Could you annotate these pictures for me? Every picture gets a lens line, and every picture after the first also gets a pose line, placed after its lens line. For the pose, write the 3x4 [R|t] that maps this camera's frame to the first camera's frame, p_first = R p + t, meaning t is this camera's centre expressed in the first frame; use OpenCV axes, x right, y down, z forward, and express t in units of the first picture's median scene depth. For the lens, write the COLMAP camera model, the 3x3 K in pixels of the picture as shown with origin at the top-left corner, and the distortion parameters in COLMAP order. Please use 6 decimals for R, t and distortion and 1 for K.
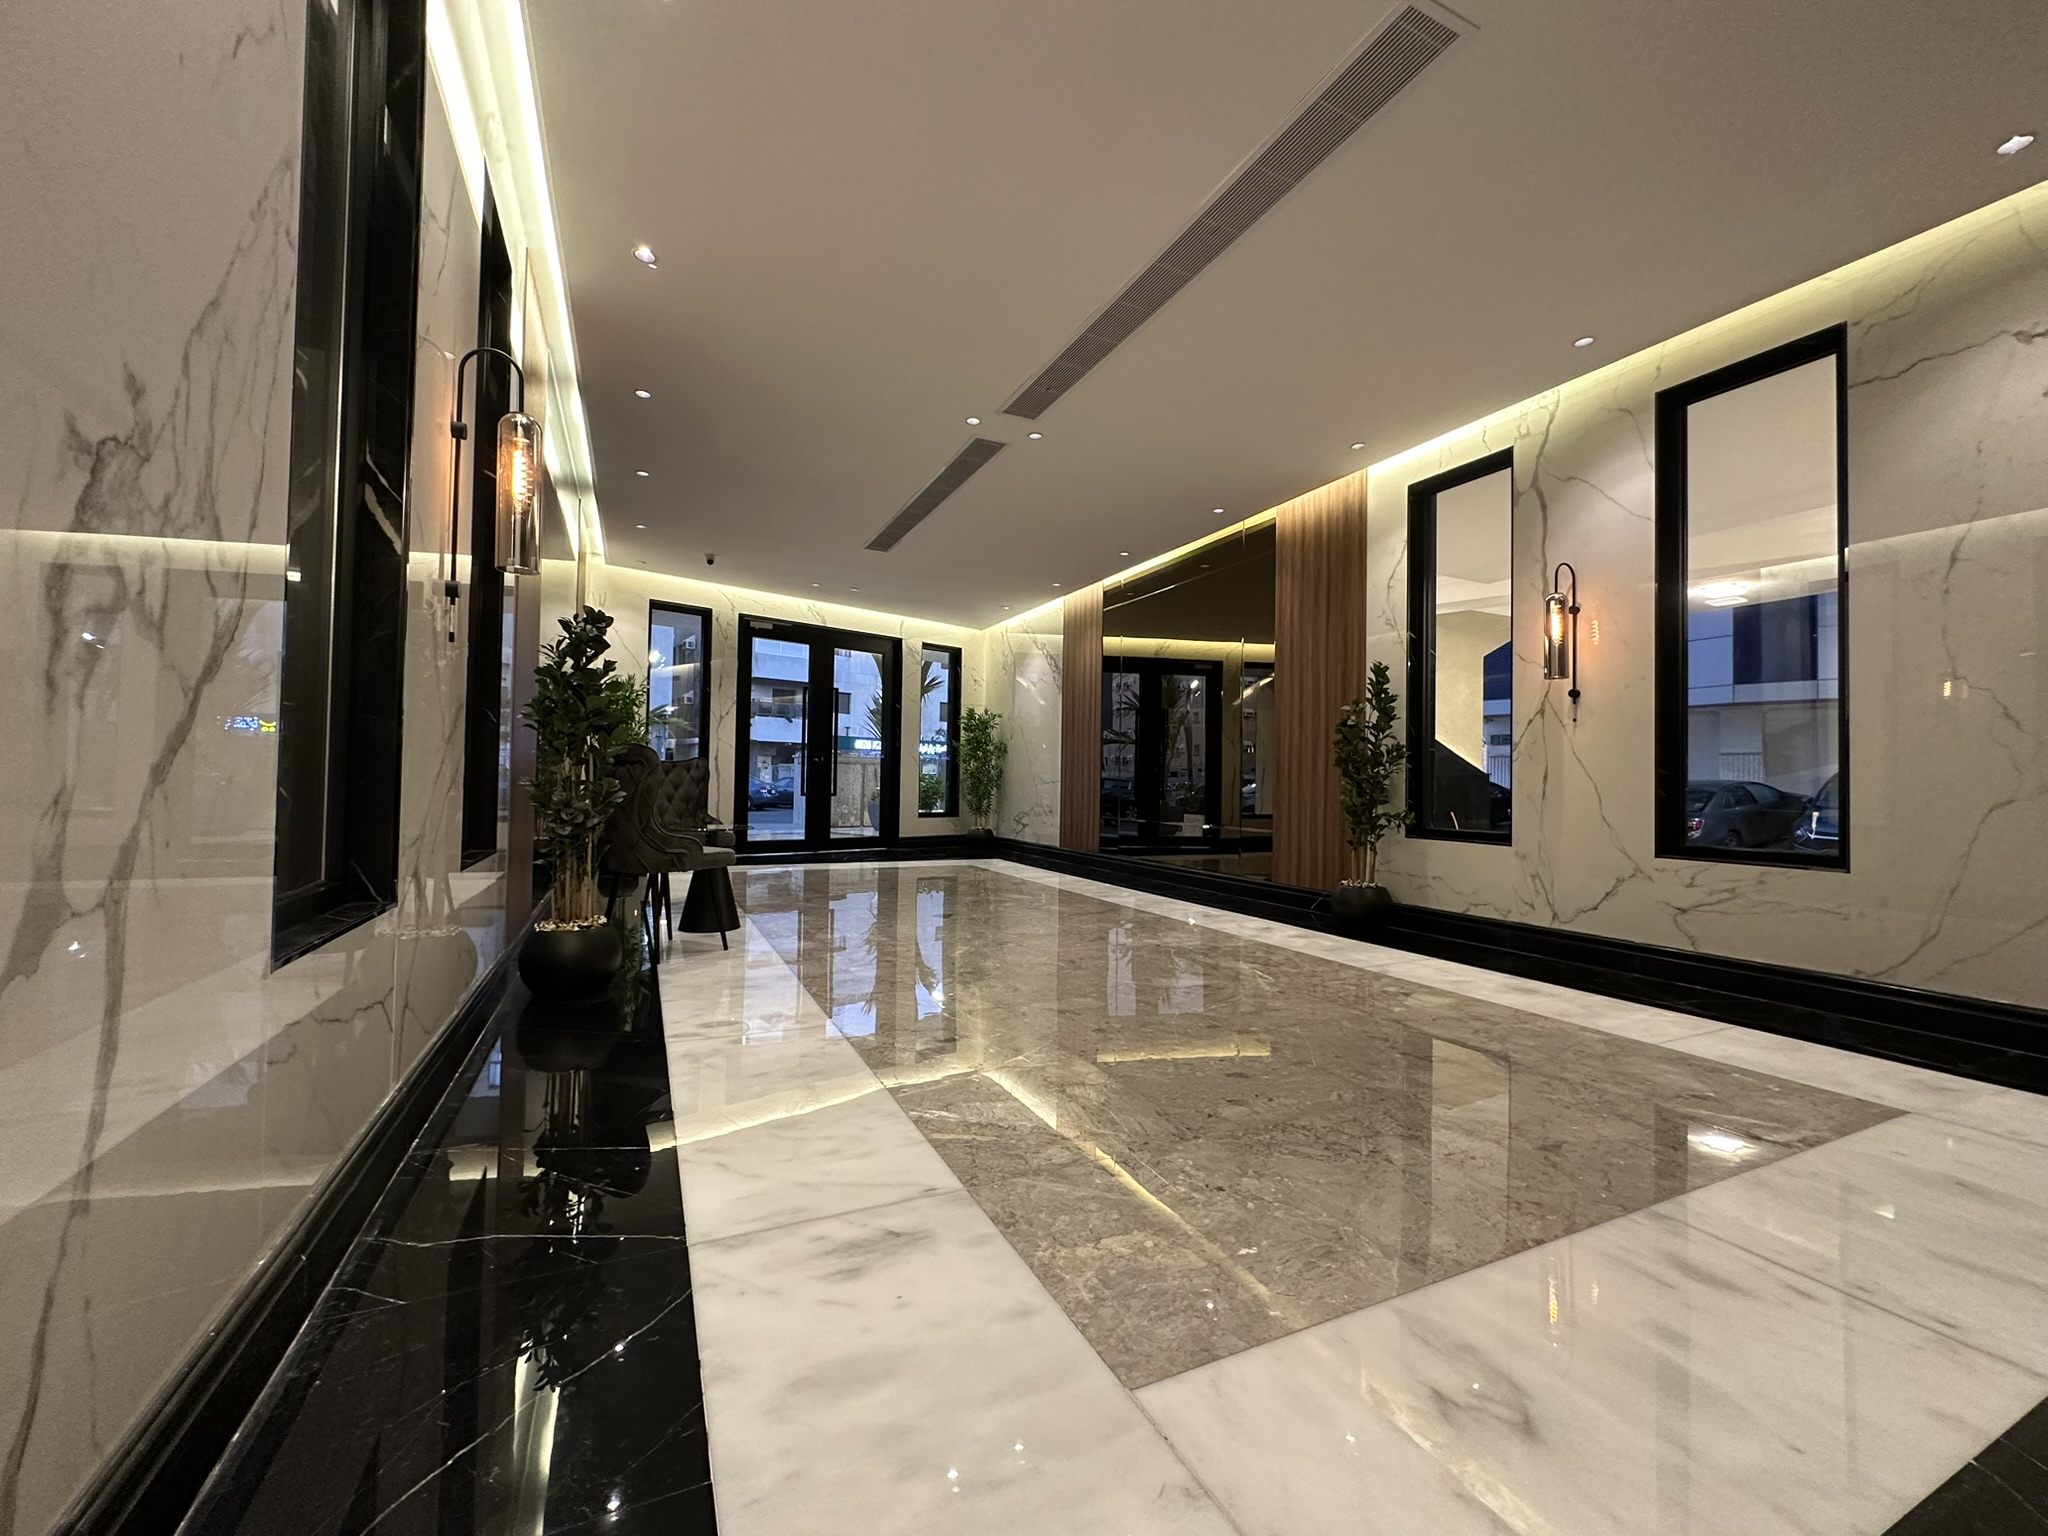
lens RADIAL K [[816.2, 0, 1019.6], [0, 816.2, 765.5], [0, 0, 1]] dist [-0.002884, 0.000582]
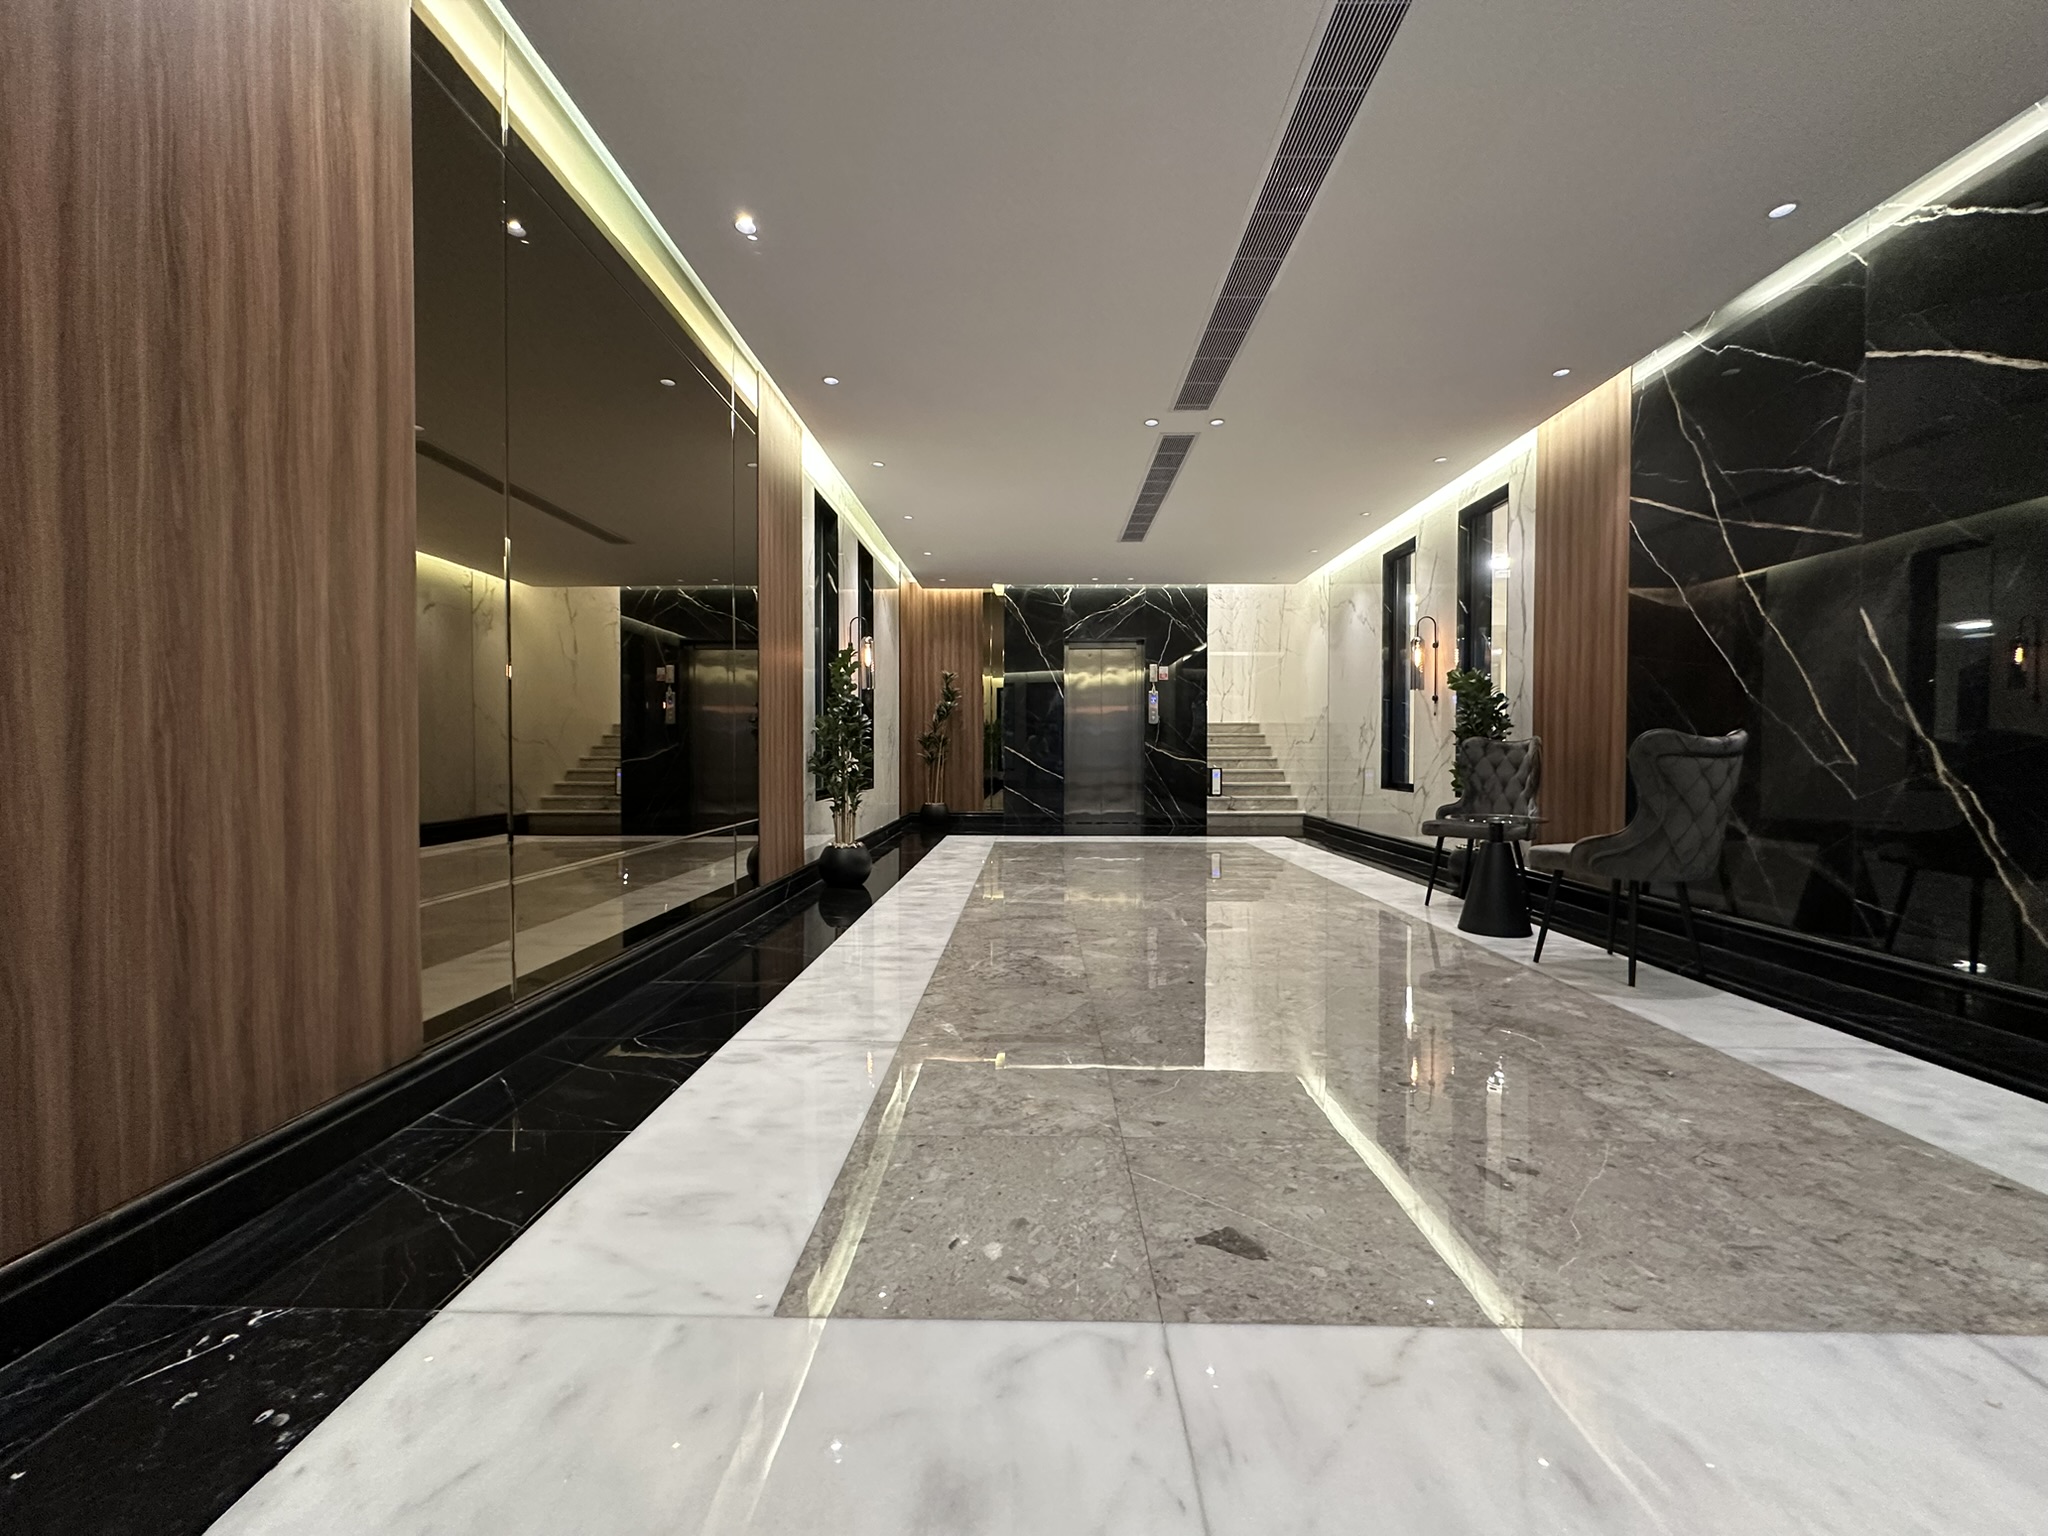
lens RADIAL K [[816.2, 0, 1019.6], [0, 816.2, 765.5], [0, 0, 1]] dist [-0.002884, 0.000582]
pose [[-0.894704, -0.025761, 0.445916, -0.443487], [-0.026273, 0.999642, 0.005035, 0.039185], [-0.445886, -0.007211, -0.895061, 2.924498]]
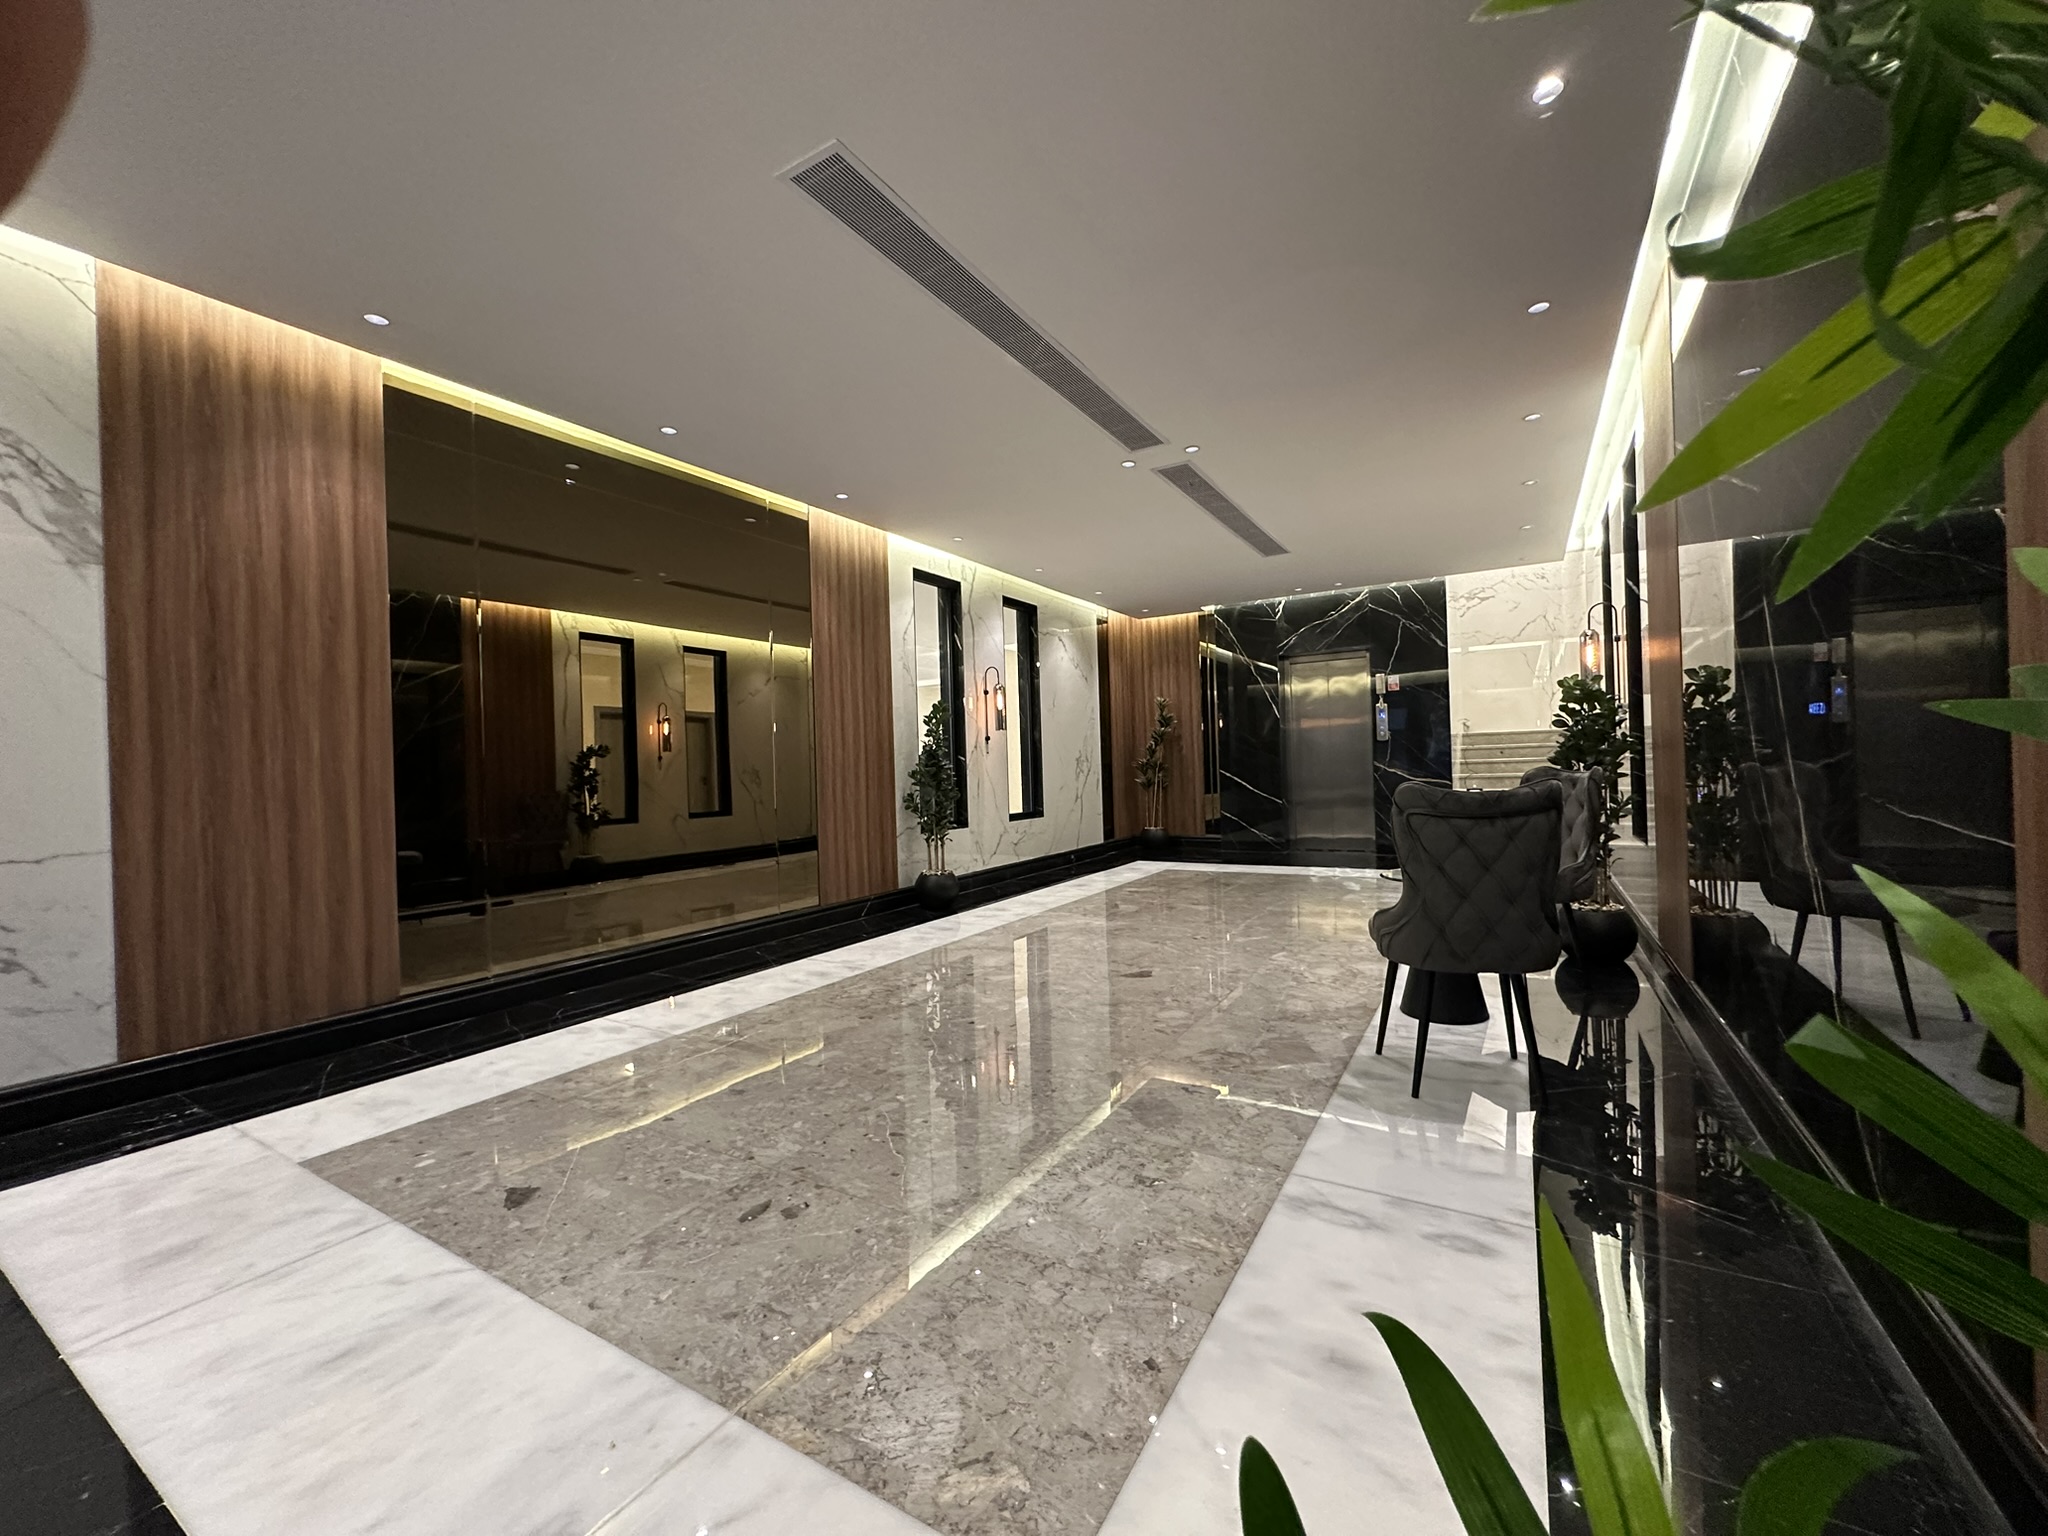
lens RADIAL K [[816.2, 0, 1019.6], [0, 816.2, 765.5], [0, 0, 1]] dist [-0.002884, 0.000582]
pose [[-0.551836, 0.001471, 0.833951, -1.122986], [0.002542, 0.999997, -0.000082, -0.034655], [-0.833949, 0.002074, -0.551838, 2.476224]]
